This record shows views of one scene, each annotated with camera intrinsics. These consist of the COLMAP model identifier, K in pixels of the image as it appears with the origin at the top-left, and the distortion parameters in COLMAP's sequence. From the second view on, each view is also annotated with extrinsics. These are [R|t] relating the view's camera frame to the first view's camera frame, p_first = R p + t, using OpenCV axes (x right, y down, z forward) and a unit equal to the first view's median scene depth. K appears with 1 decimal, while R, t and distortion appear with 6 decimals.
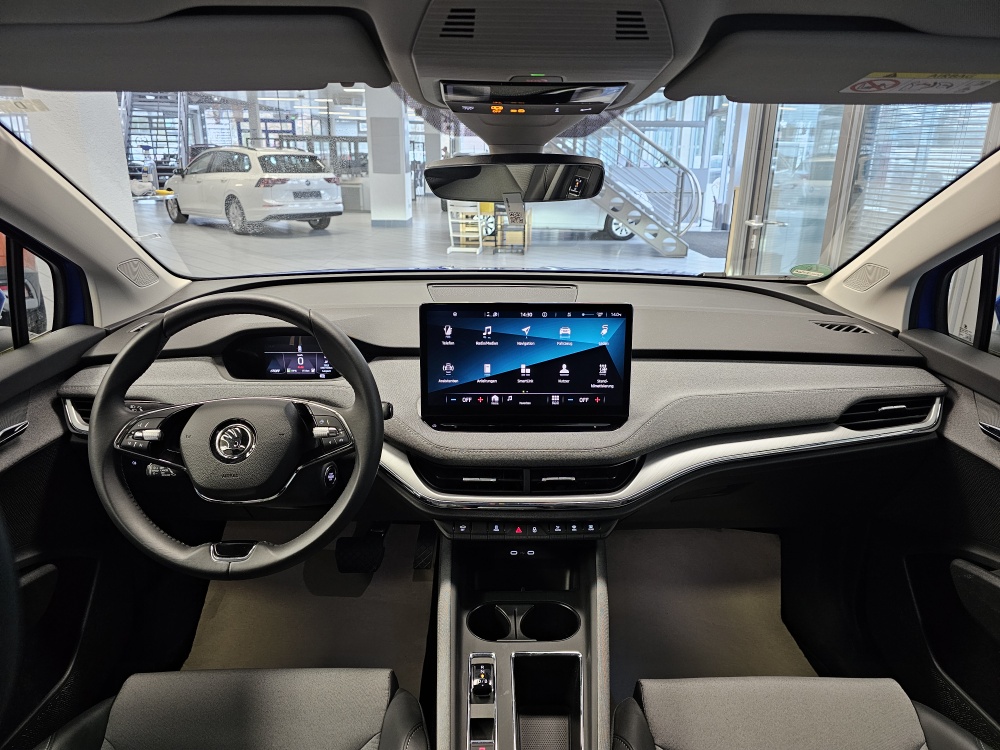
lens RADIAL K [[683.7, 0, 502.0], [0, 683.7, 377.7], [0, 0, 1]] dist [0.000196, -0.002341]
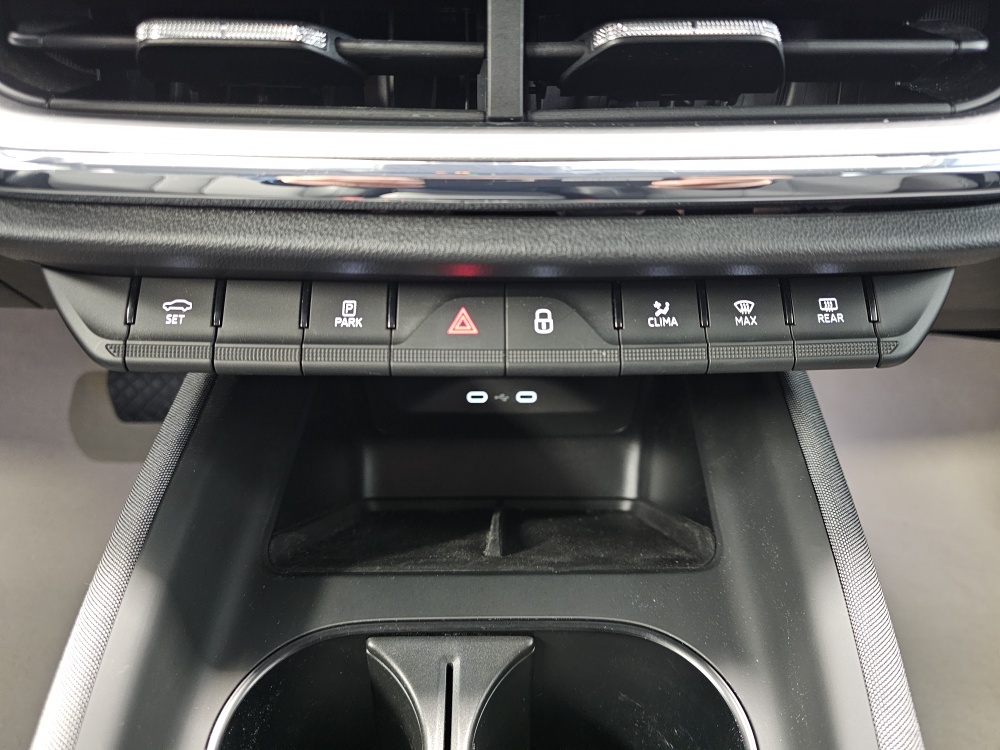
lens RADIAL K [[683.7, 0, 501.1], [0, 683.7, 375.4], [0, 0, 1]] dist [0.000196, -0.002341]
pose [[0.999971, 0.001314, -0.007498, 0.038029], [0.000738, 0.963586, 0.267396, 0.183878], [0.007576, -0.267394, 0.963557, 0.802367]]
